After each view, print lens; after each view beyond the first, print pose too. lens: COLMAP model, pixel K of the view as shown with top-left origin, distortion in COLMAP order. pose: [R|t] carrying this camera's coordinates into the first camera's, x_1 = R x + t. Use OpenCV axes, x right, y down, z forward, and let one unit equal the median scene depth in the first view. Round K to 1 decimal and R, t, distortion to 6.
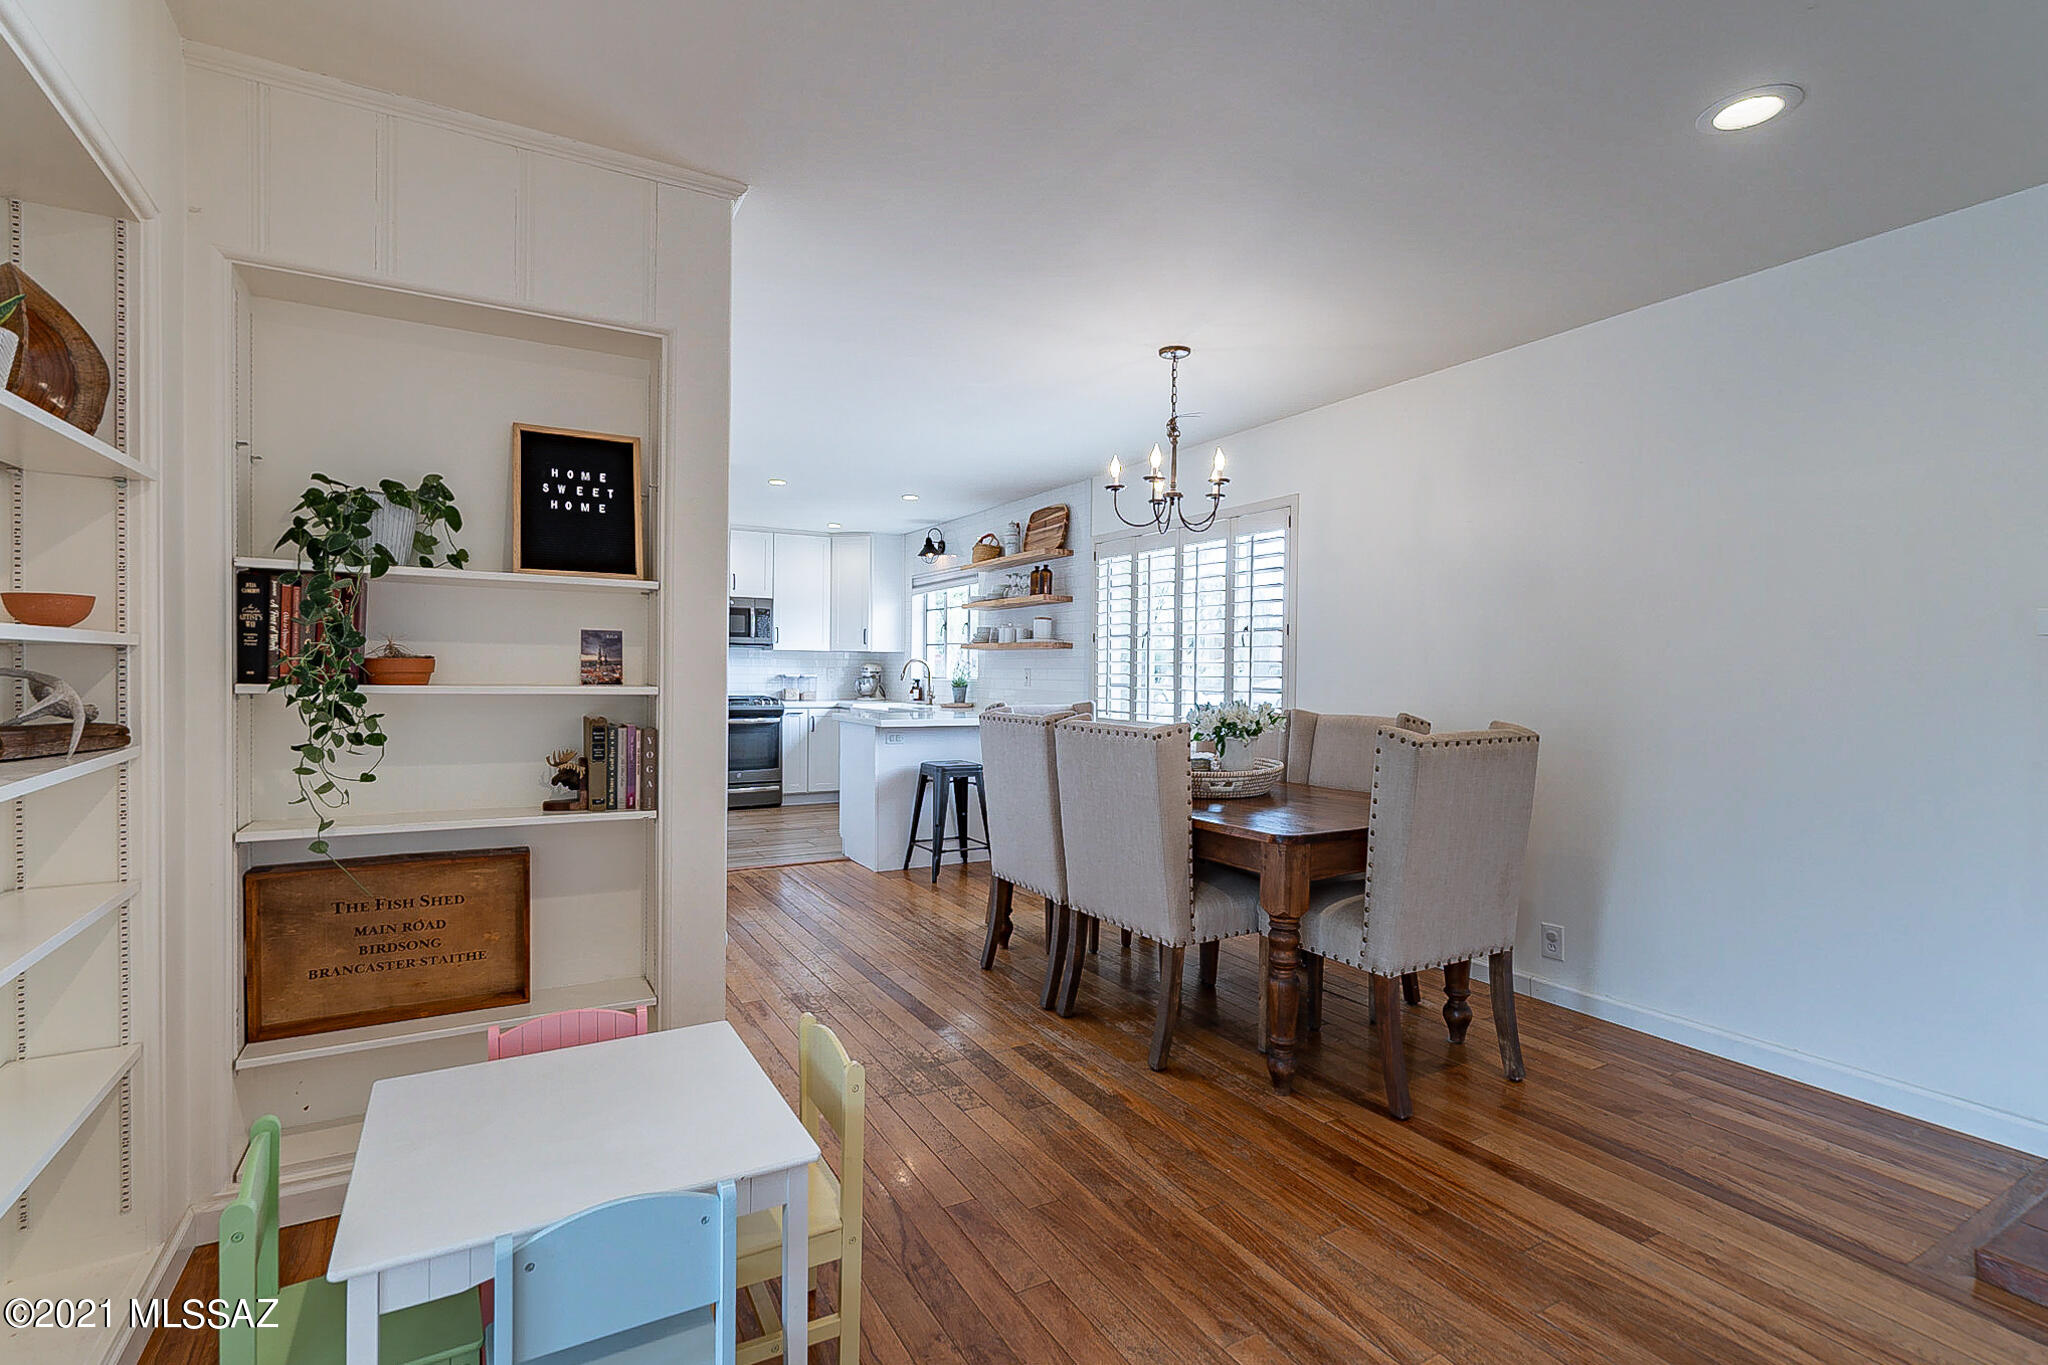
lens RADIAL K [[948.0, 0, 1010.0], [0, 948.0, 685.9], [0, 0, 1]] dist [-0.002946, 0.002628]
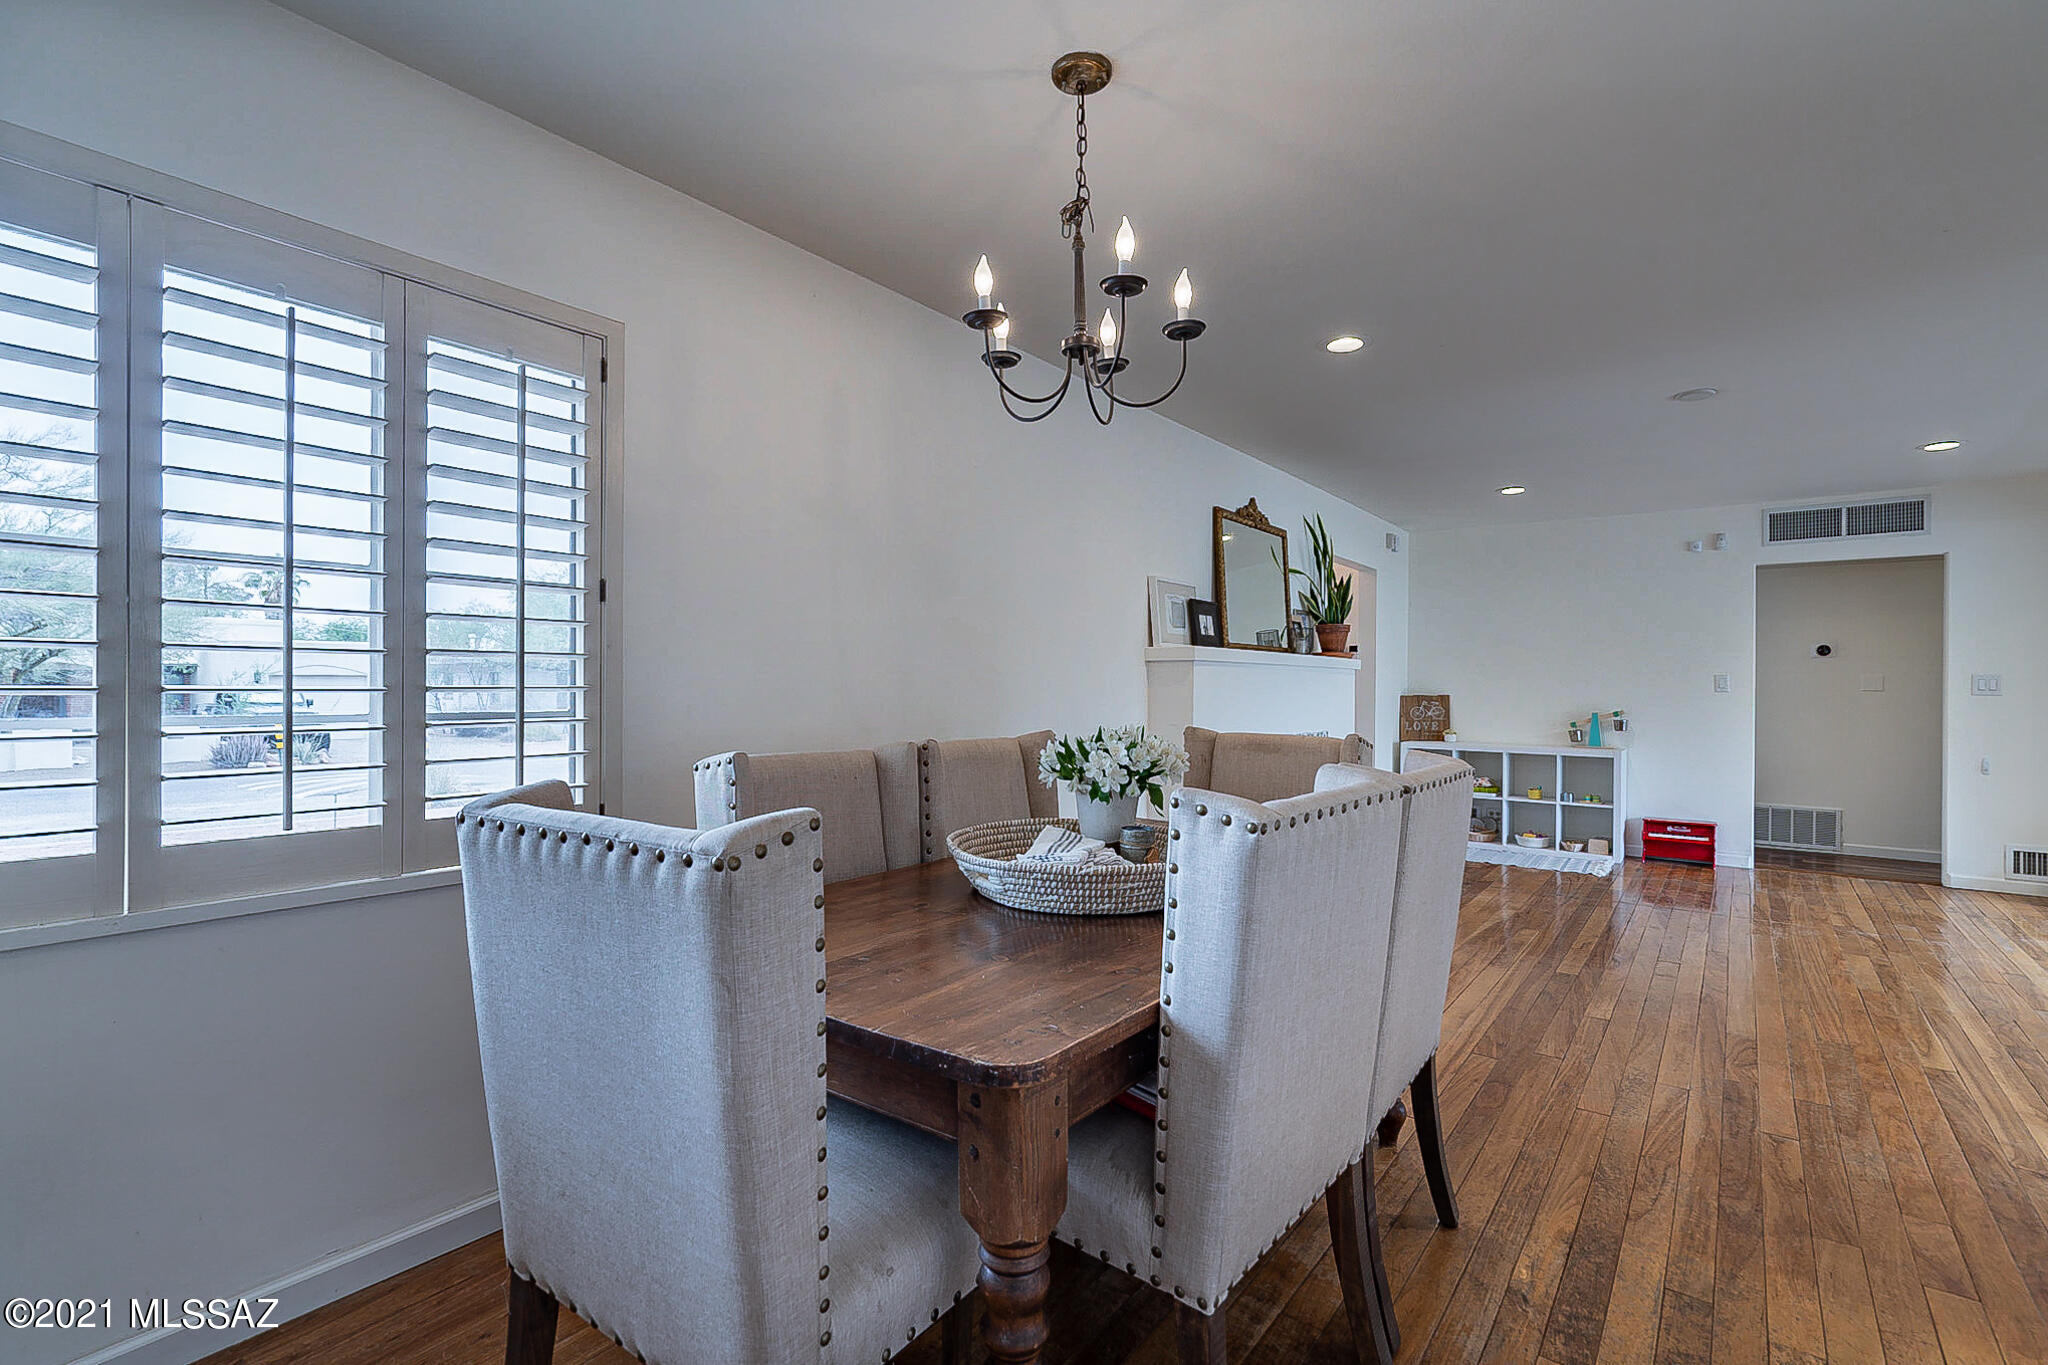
lens RADIAL K [[948.0, 0, 1015.9], [0, 948.0, 686.1], [0, 0, 1]] dist [-0.002946, 0.002628]
pose [[-0.392371, -0.009878, 0.919754, -0.241216], [0.008530, 0.999860, 0.014377, -0.015341], [-0.919767, 0.013487, -0.392232, 1.000298]]
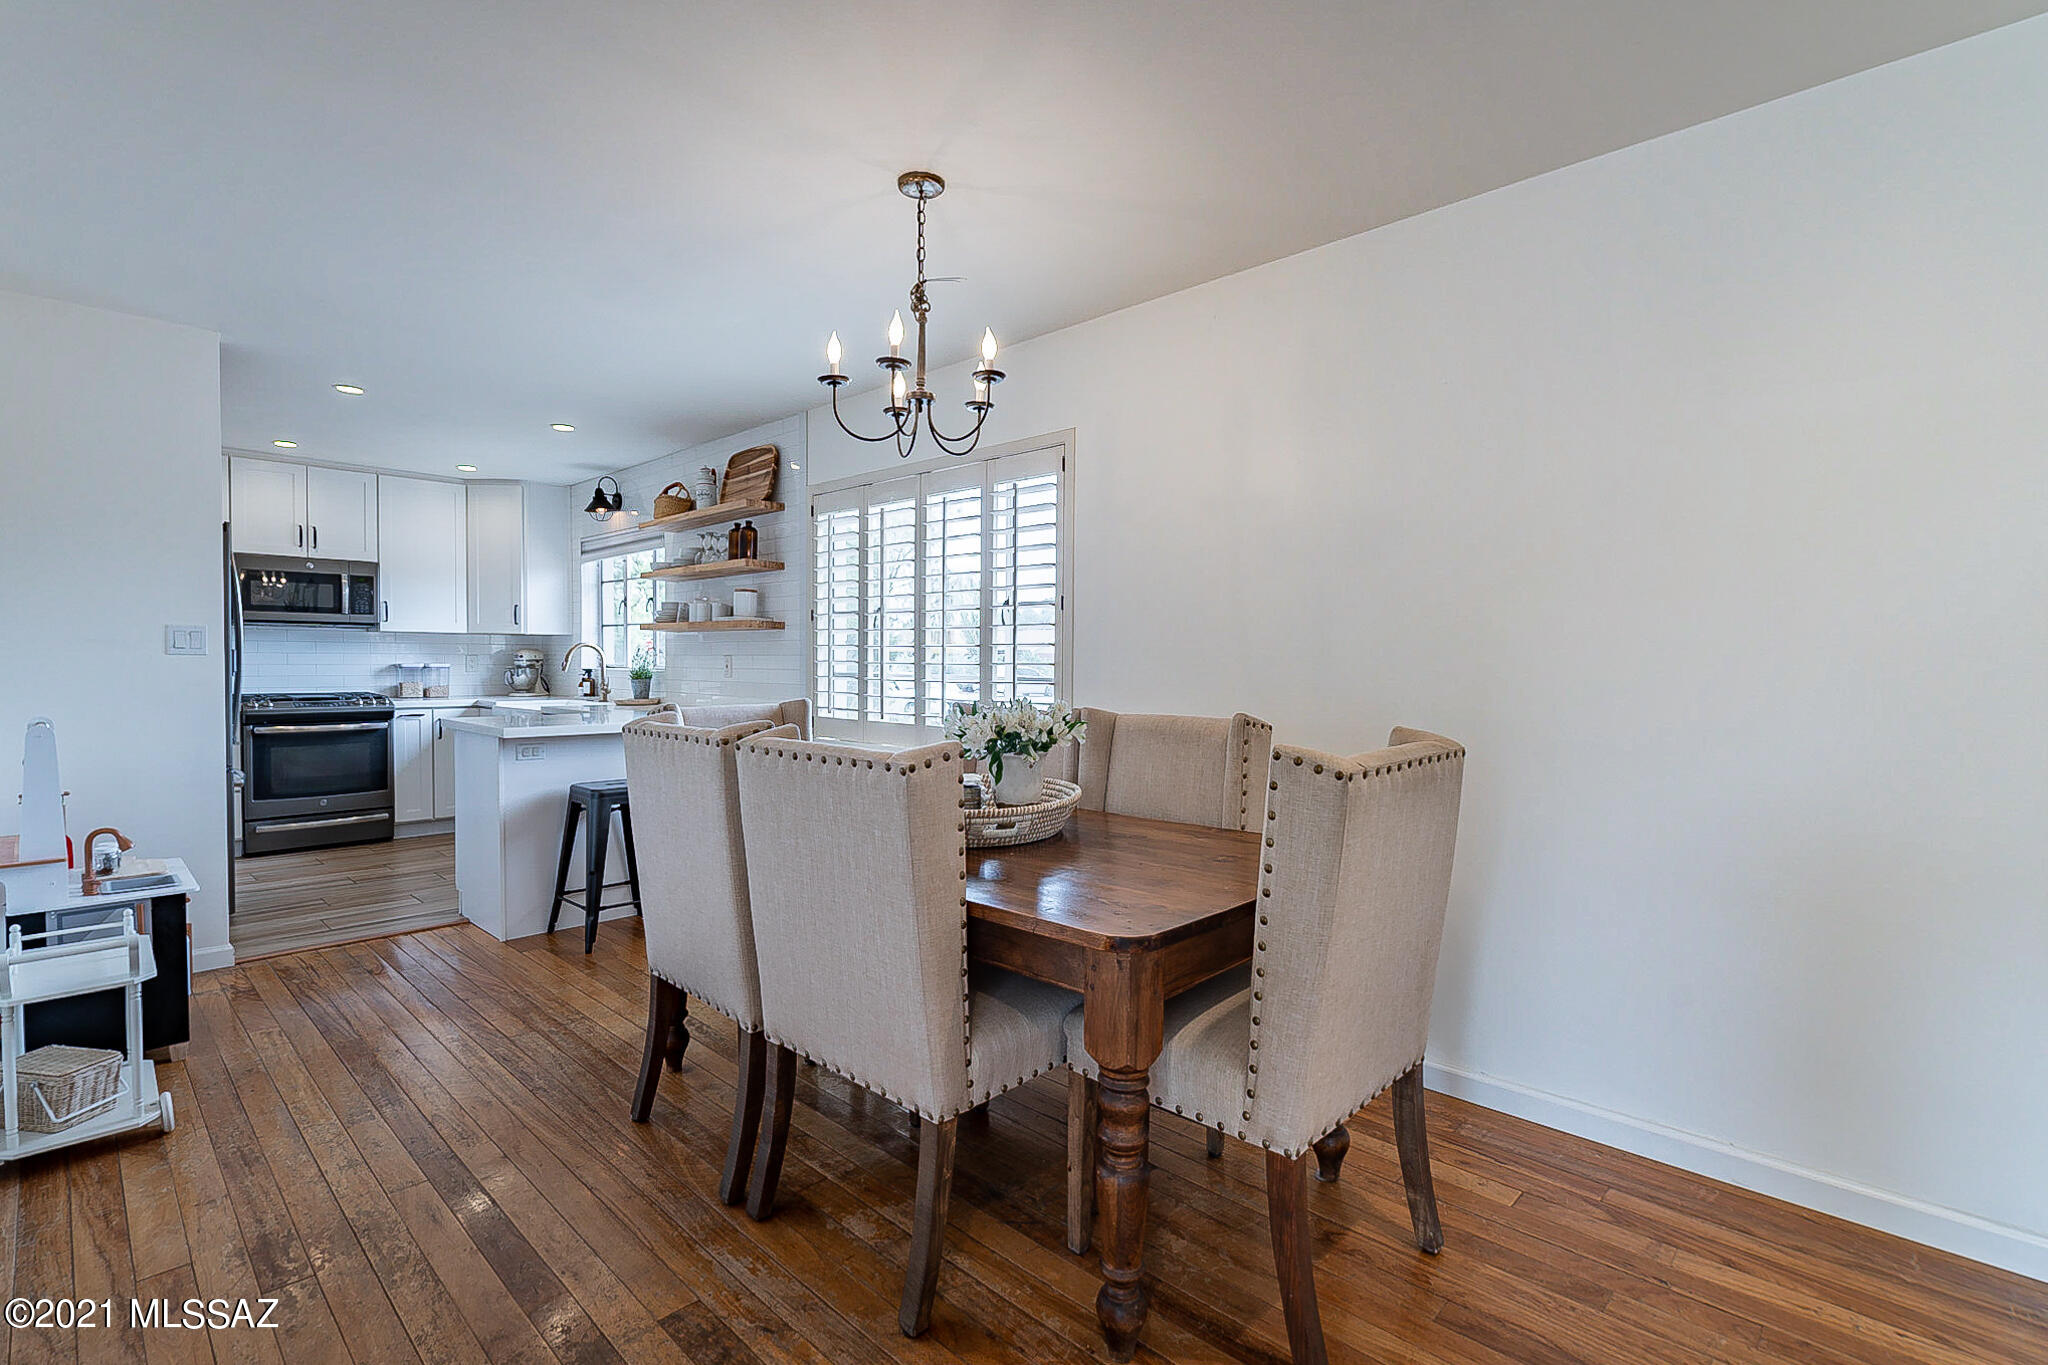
lens RADIAL K [[948.0, 0, 1004.1], [0, 948.0, 681.8], [0, 0, 1]] dist [-0.002946, 0.002628]
pose [[0.961280, -0.011000, 0.275354, 0.032382], [0.008418, 0.999909, 0.010558, -0.003261], [-0.275445, -0.007831, 0.961285, 0.264727]]
